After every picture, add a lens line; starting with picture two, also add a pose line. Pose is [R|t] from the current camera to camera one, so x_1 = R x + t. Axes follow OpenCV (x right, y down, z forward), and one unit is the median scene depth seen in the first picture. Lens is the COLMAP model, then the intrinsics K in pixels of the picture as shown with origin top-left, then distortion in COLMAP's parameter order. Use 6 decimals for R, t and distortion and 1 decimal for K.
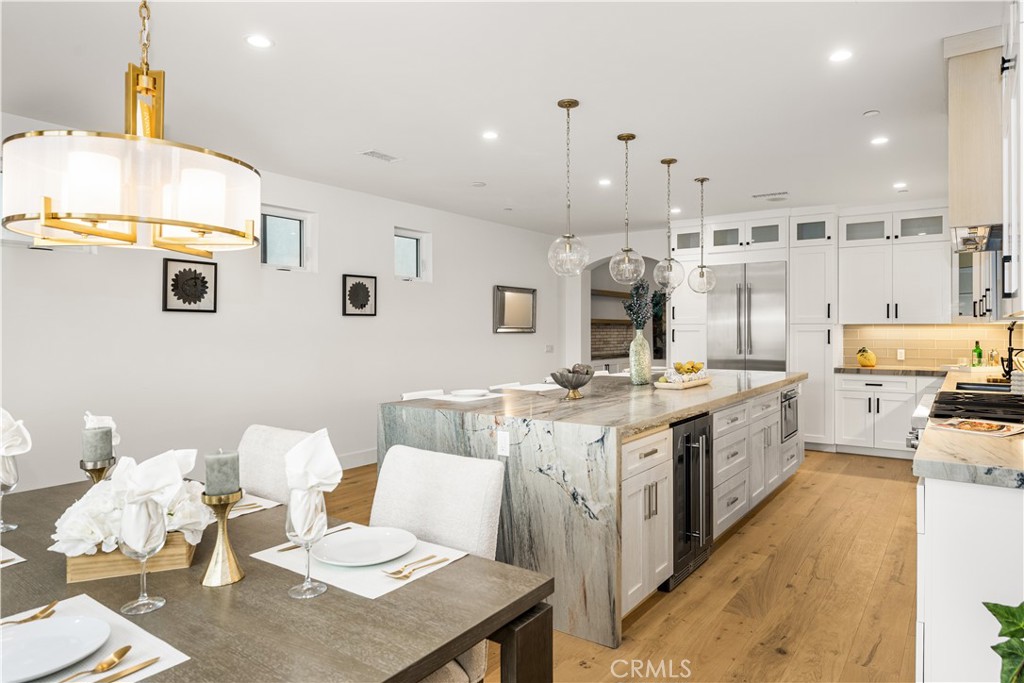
lens RADIAL K [[626.6, 0, 537.7], [0, 626.6, 326.2], [0, 0, 1]] dist [0.003425, 0.000851]
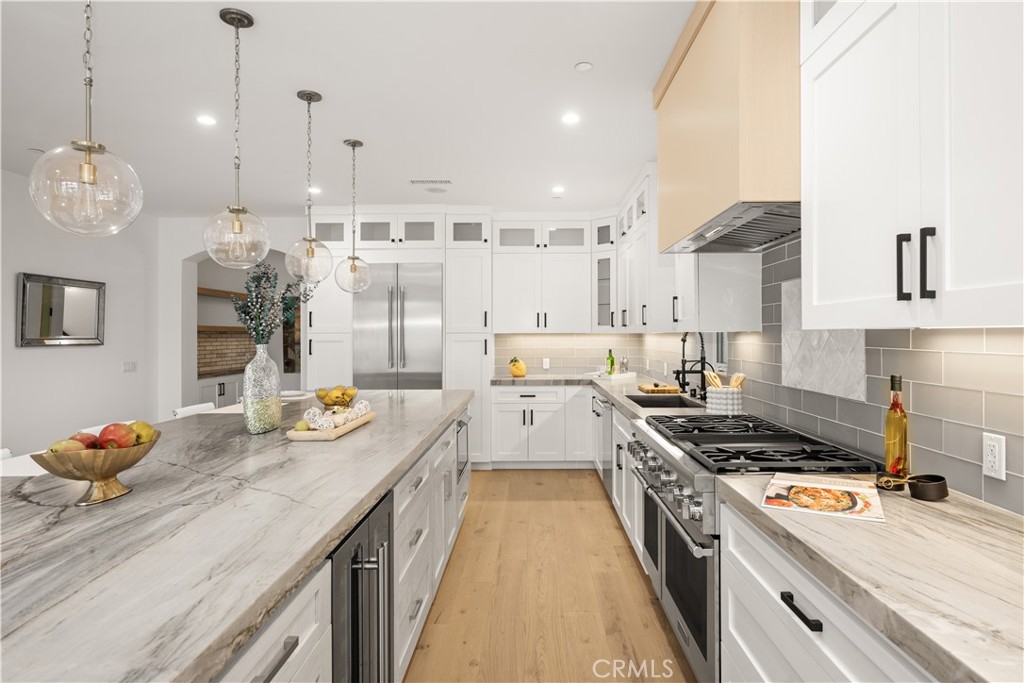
lens RADIAL K [[570.5, 0, 529.4], [0, 570.5, 333.2], [0, 0, 1]] dist [-0.000099, -0.000342]
pose [[0.830904, -0.000289, 0.556416, 0.047031], [-0.000236, 1.000000, 0.000872, -0.004402], [-0.556416, -0.000856, 0.830904, 0.262197]]
